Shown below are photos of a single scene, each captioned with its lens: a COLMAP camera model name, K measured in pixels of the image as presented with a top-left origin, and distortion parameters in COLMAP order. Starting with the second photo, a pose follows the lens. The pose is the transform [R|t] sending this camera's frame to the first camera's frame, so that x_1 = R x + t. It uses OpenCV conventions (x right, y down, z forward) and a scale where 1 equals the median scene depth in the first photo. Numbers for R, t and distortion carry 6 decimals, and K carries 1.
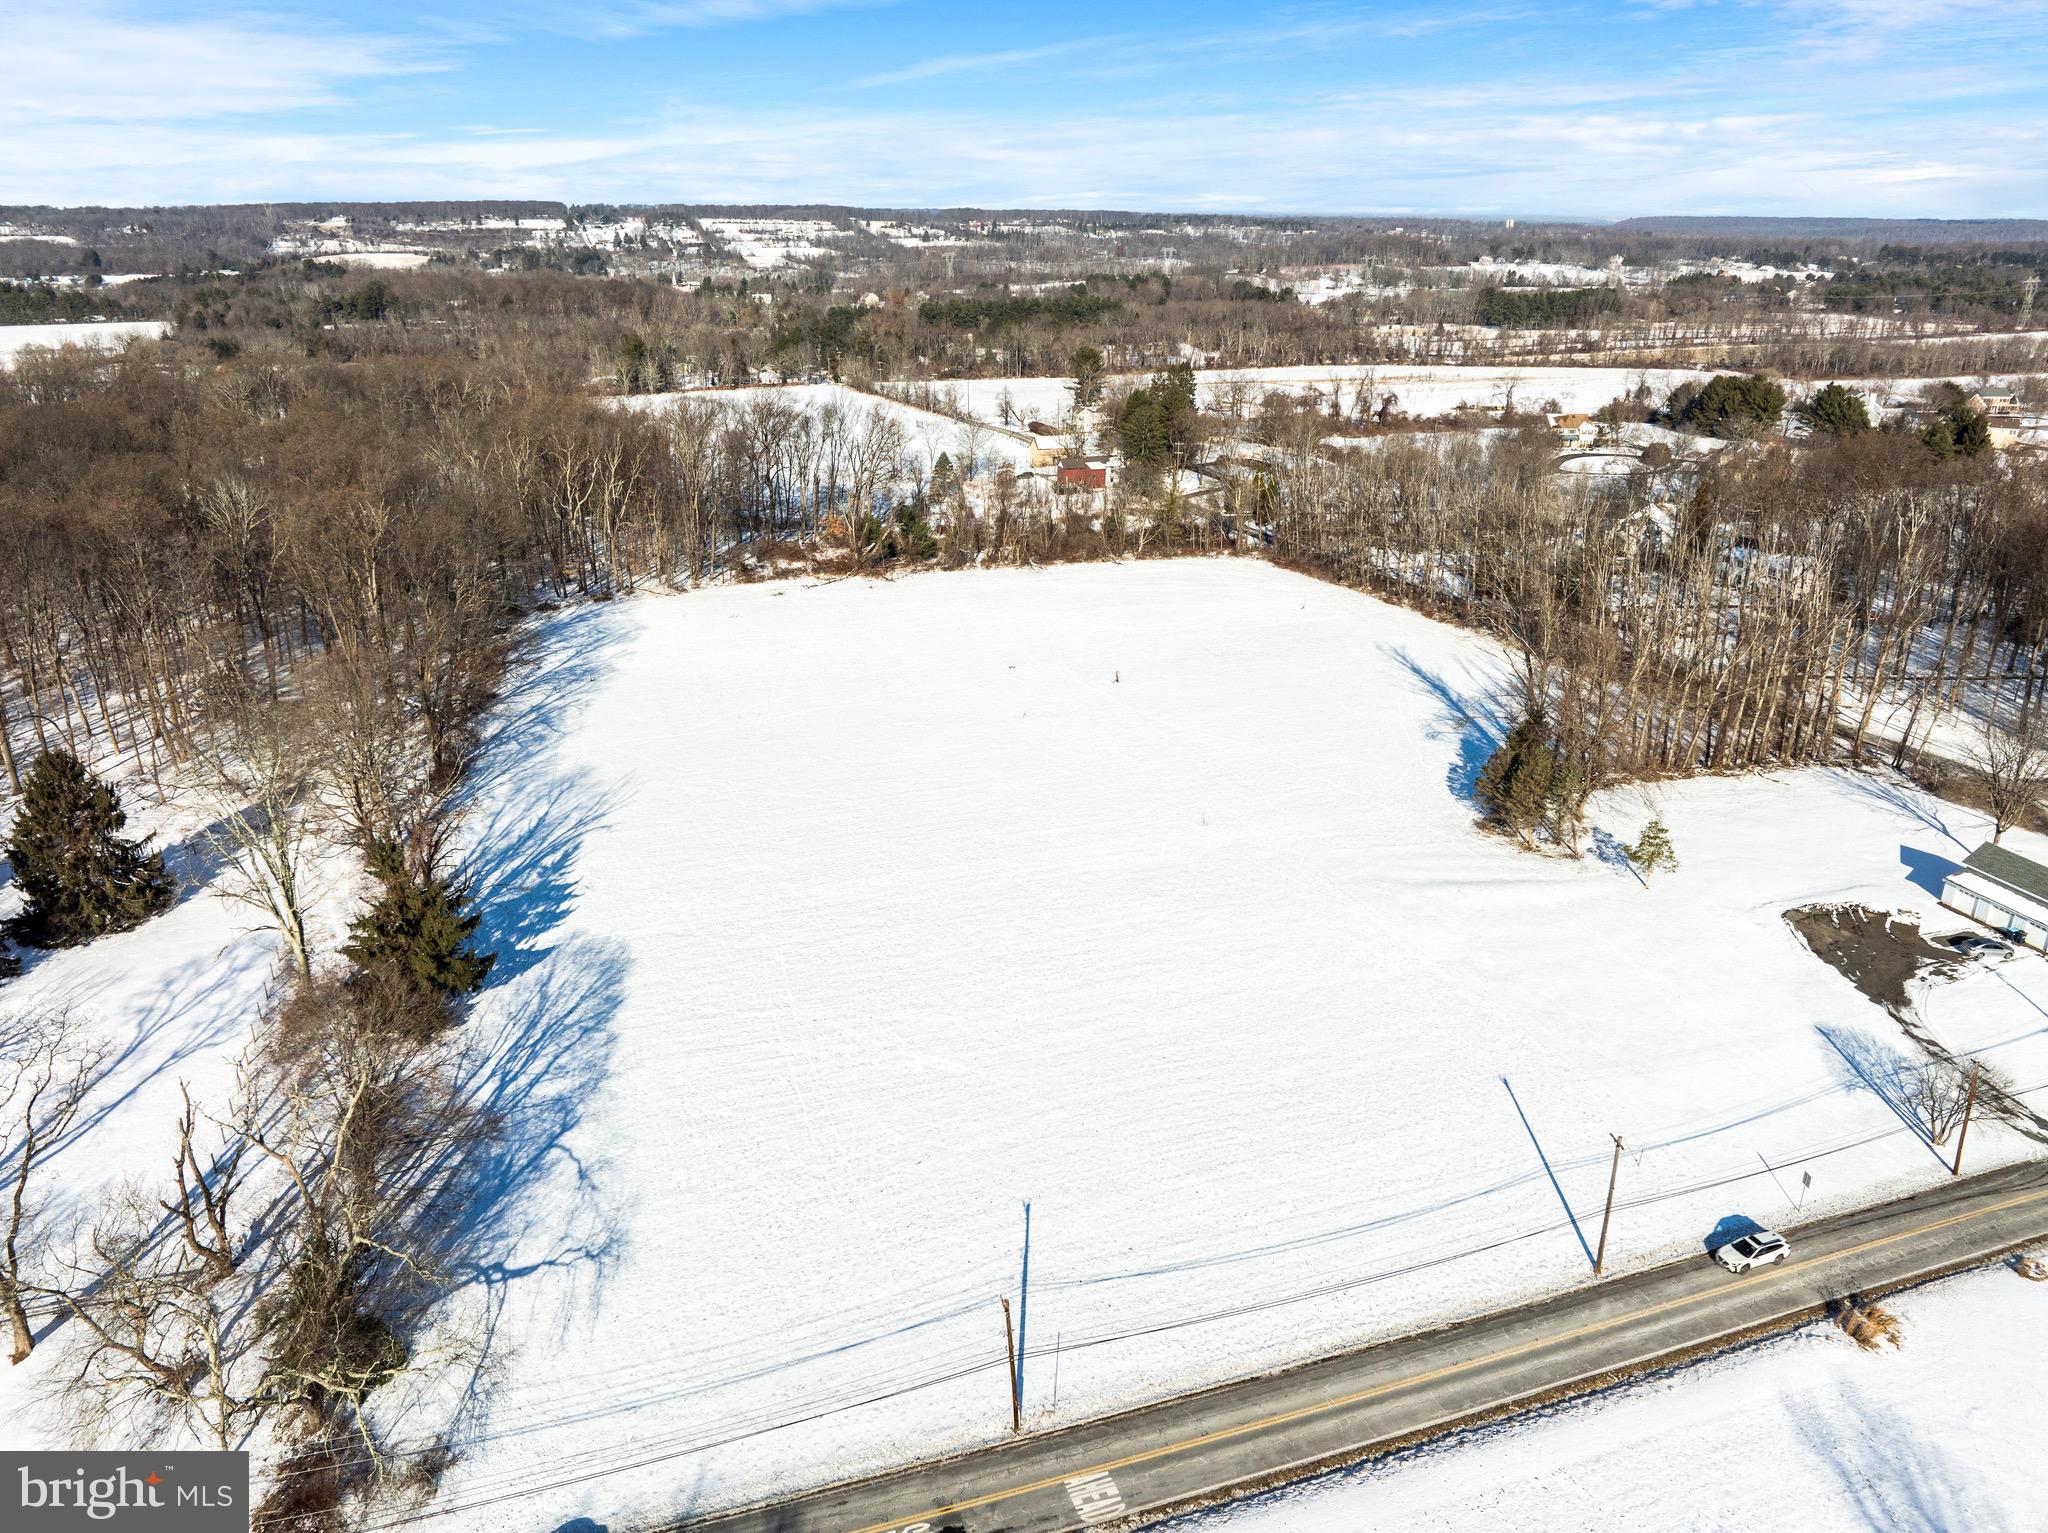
lens RADIAL K [[1446.4, 0, 1013.1], [0, 1446.4, 769.3], [0, 0, 1]] dist [-0.033824, -0.003815]
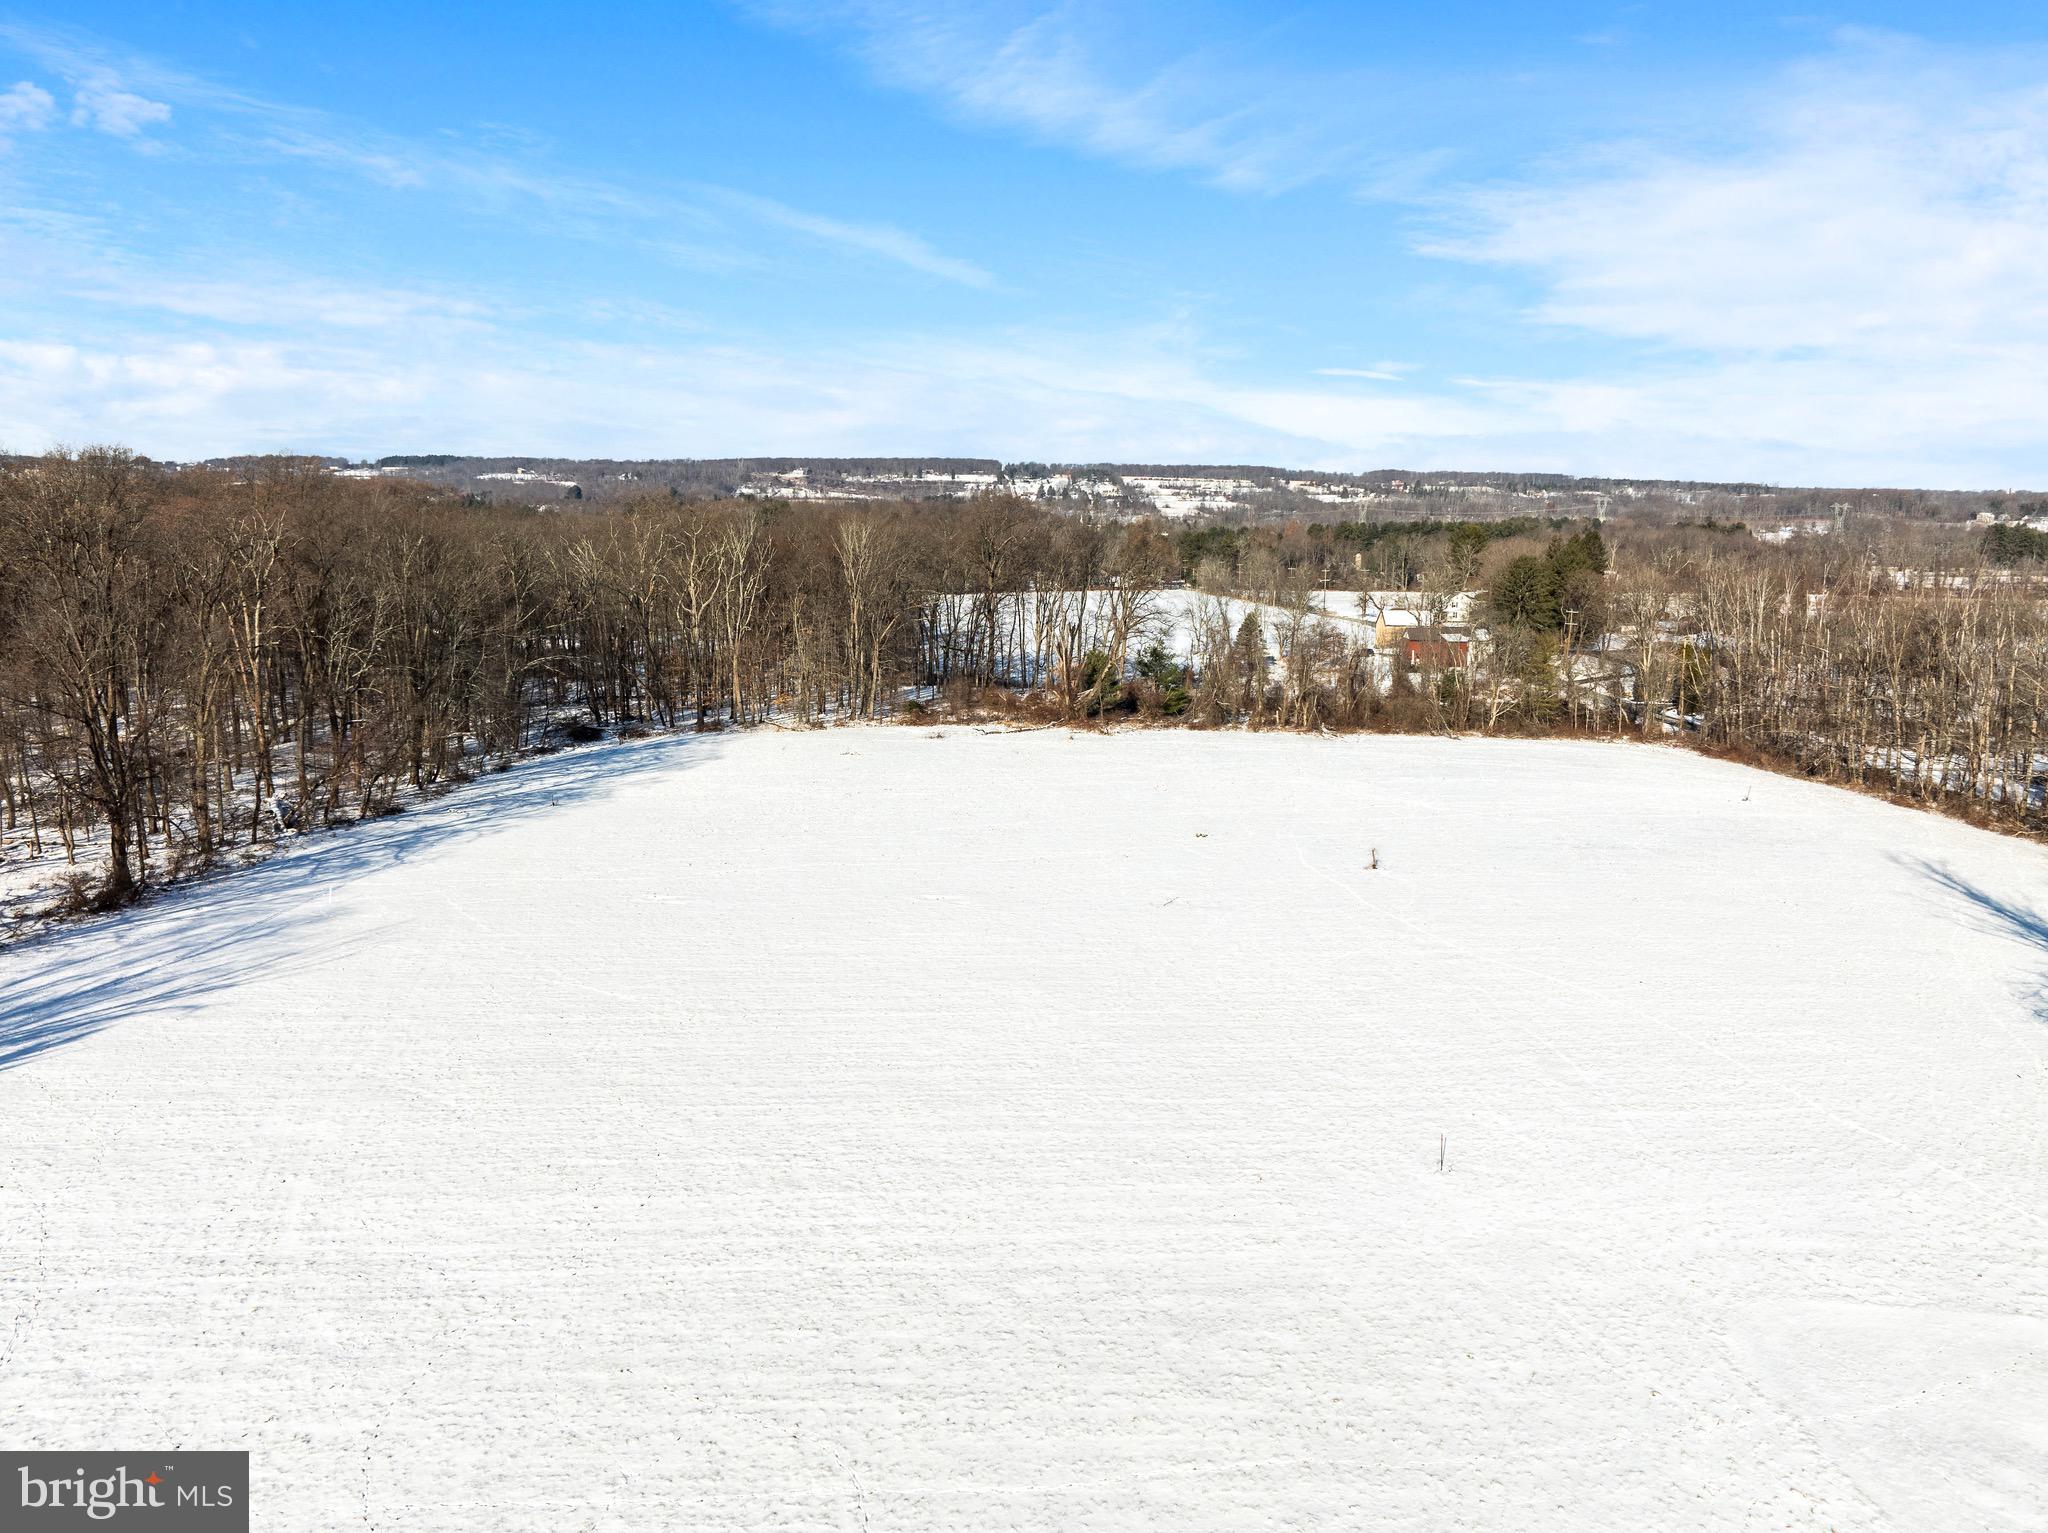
lens RADIAL K [[1446.4, 0, 1013.1], [0, 1446.4, 769.3], [0, 0, 1]] dist [-0.033824, -0.003815]
pose [[0.958701, 0.059913, -0.278032, 0.049948], [-0.108261, 0.980844, -0.161942, 0.003411], [0.263004, 0.185354, 0.946822, 0.240044]]
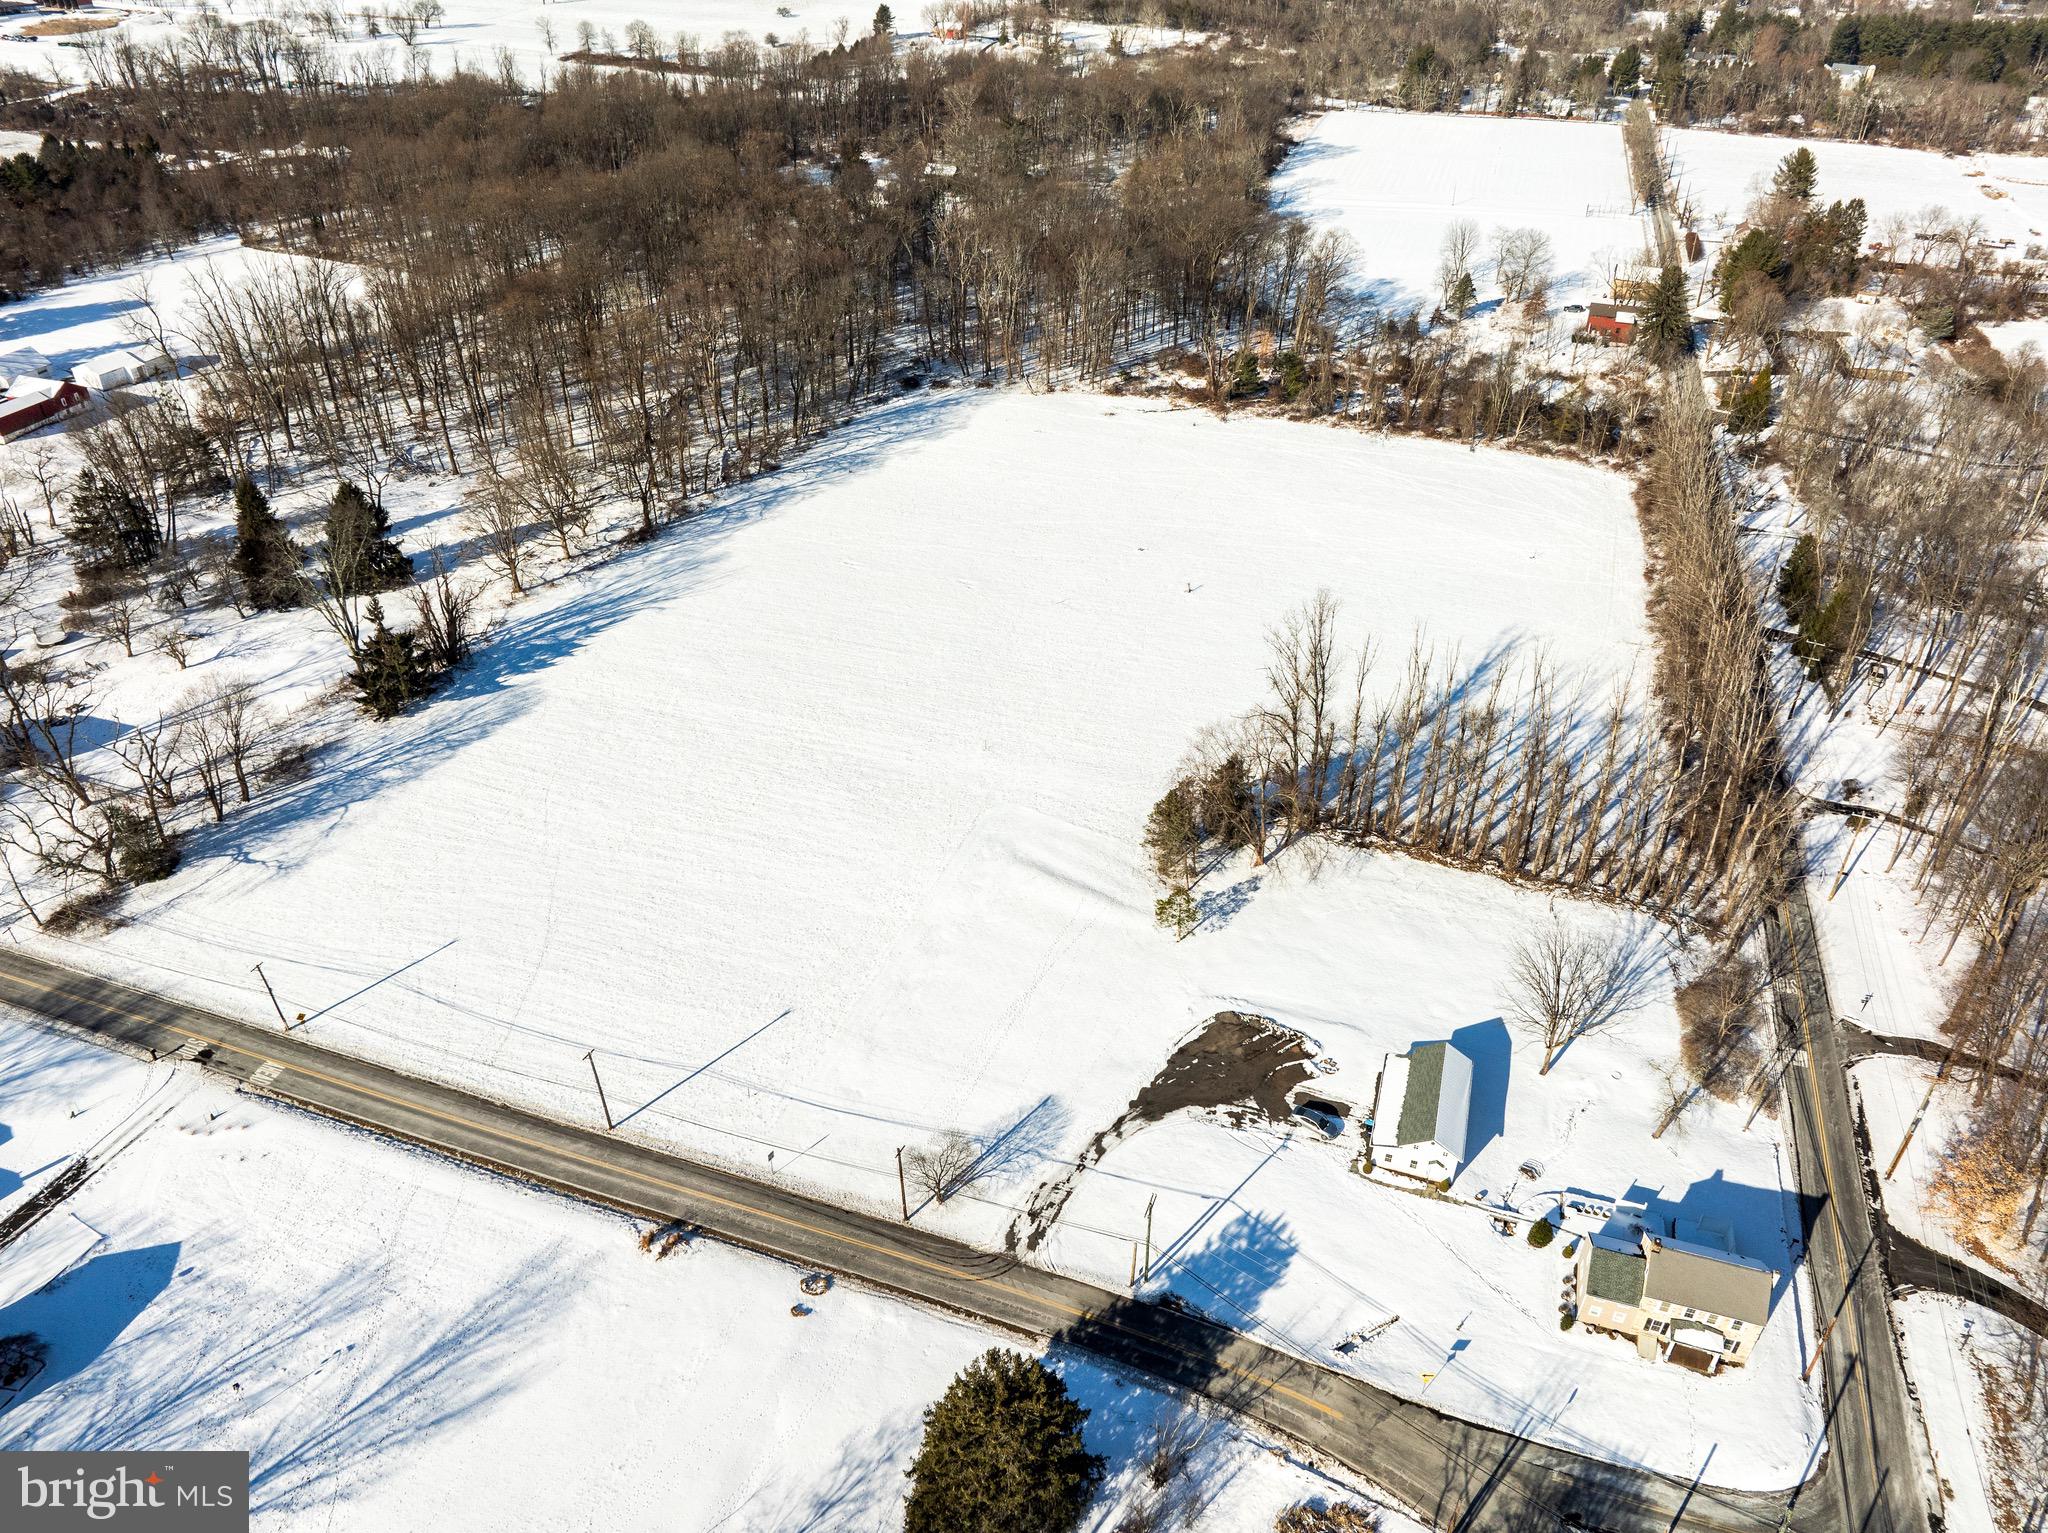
lens RADIAL K [[1446.4, 0, 1013.1], [0, 1446.4, 769.3], [0, 0, 1]] dist [-0.033824, -0.003815]
pose [[0.784244, 0.349917, -0.512367, 0.316732], [-0.222042, 0.929387, 0.294853, -0.125944], [0.579360, -0.117469, 0.806562, 0.011819]]
